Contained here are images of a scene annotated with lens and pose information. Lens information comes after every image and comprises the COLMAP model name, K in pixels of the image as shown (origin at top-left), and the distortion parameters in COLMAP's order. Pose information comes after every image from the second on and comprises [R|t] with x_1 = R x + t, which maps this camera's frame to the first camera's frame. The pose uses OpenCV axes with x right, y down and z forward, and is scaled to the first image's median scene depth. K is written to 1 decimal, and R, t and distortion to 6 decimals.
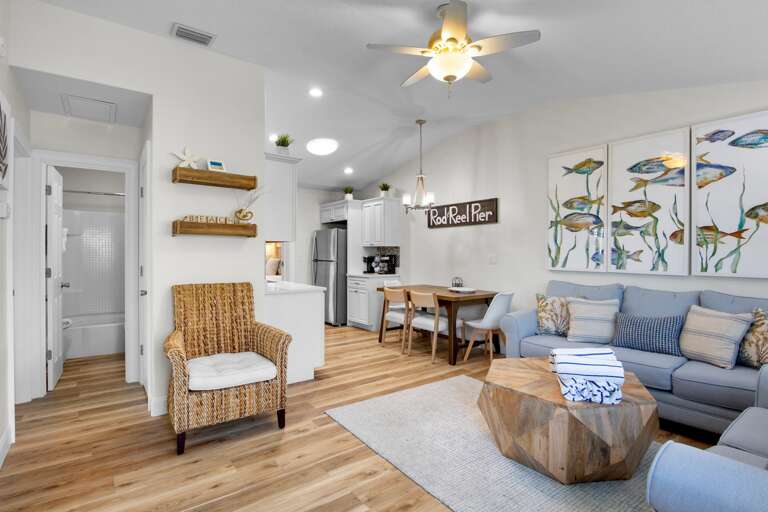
lens RADIAL K [[379.9, 0, 380.3], [0, 379.9, 254.6], [0, 0, 1]] dist [-0.023569, 0.001279]
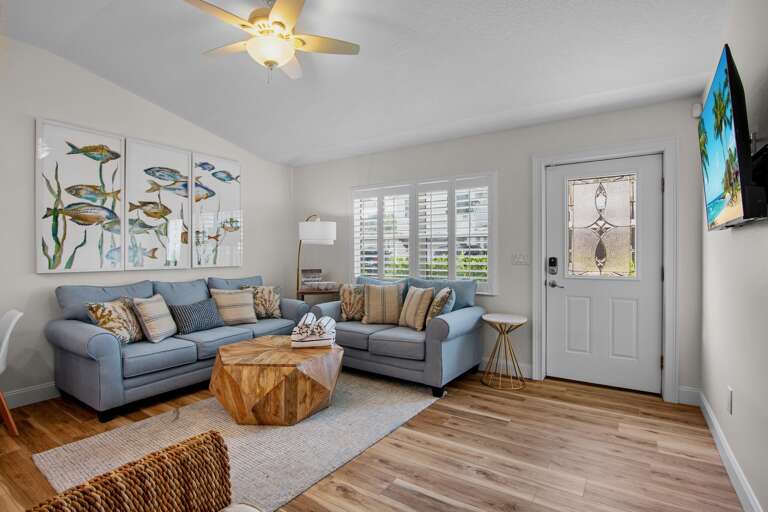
lens RADIAL K [[379.9, 0, 380.3], [0, 379.9, 258.3], [0, 0, 1]] dist [-0.023569, 0.001279]
pose [[-0.334225, -0.015630, 0.942364, -0.403444], [0.006255, 0.999804, 0.018801, 0.001216], [-0.942473, 0.012179, -0.334061, 0.539642]]
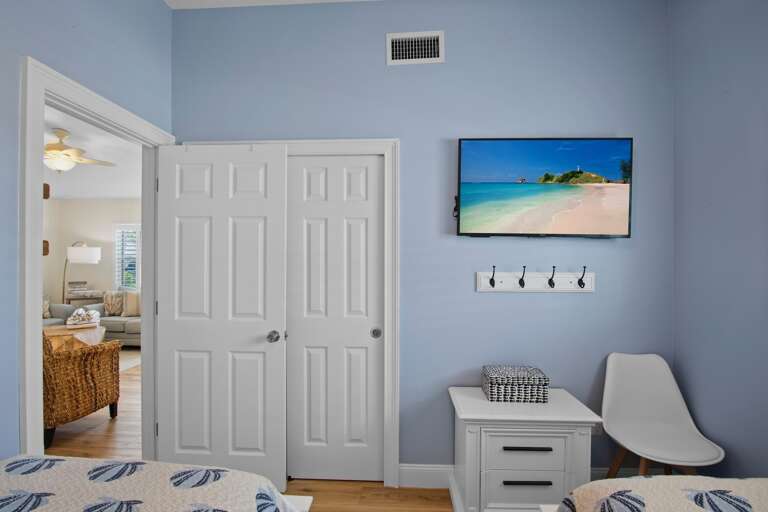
lens RADIAL K [[379.9, 0, 388.4], [0, 379.9, 264.0], [0, 0, 1]] dist [-0.023569, 0.001279]
pose [[-0.772194, -0.007395, 0.635343, -1.066873], [-0.005213, 0.999972, 0.005303, -0.025832], [-0.635365, 0.000782, -0.772212, 0.695049]]
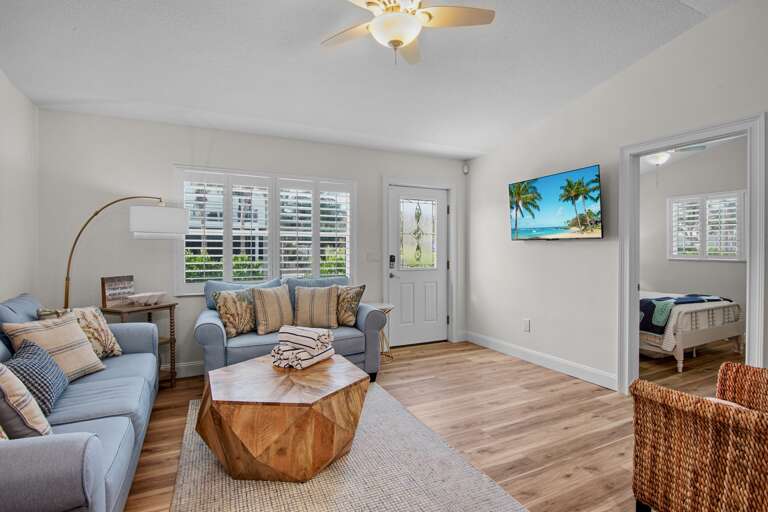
lens RADIAL K [[379.9, 0, 382.2], [0, 379.9, 255.5], [0, 0, 1]] dist [-0.023569, 0.001279]
pose [[-0.982058, -0.005083, 0.188509, 0.026309], [-0.001679, 0.999833, 0.018215, -0.001322], [-0.188570, 0.017572, -0.981903, 0.938557]]
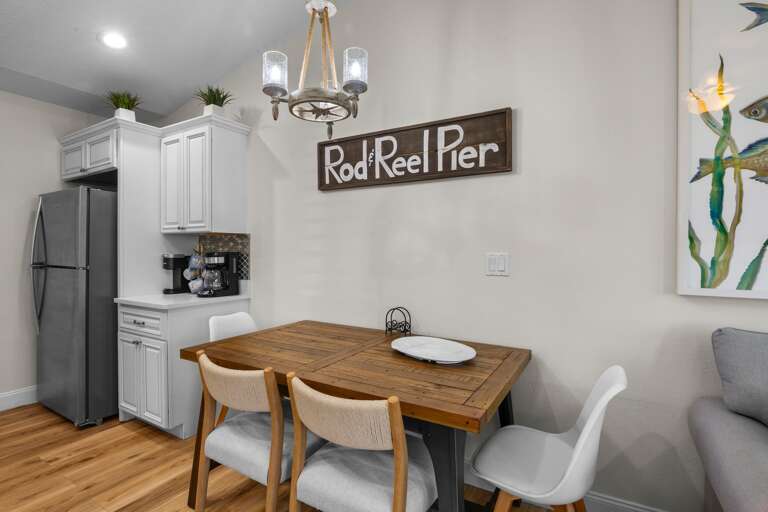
lens RADIAL K [[379.9, 0, 381.9], [0, 379.9, 251.3], [0, 0, 1]] dist [-0.023569, 0.001279]
pose [[0.925231, -0.001160, 0.379402, 0.033397], [-0.000037, 0.999995, 0.003147, -0.002178], [-0.379404, -0.002926, 0.925226, 0.679047]]
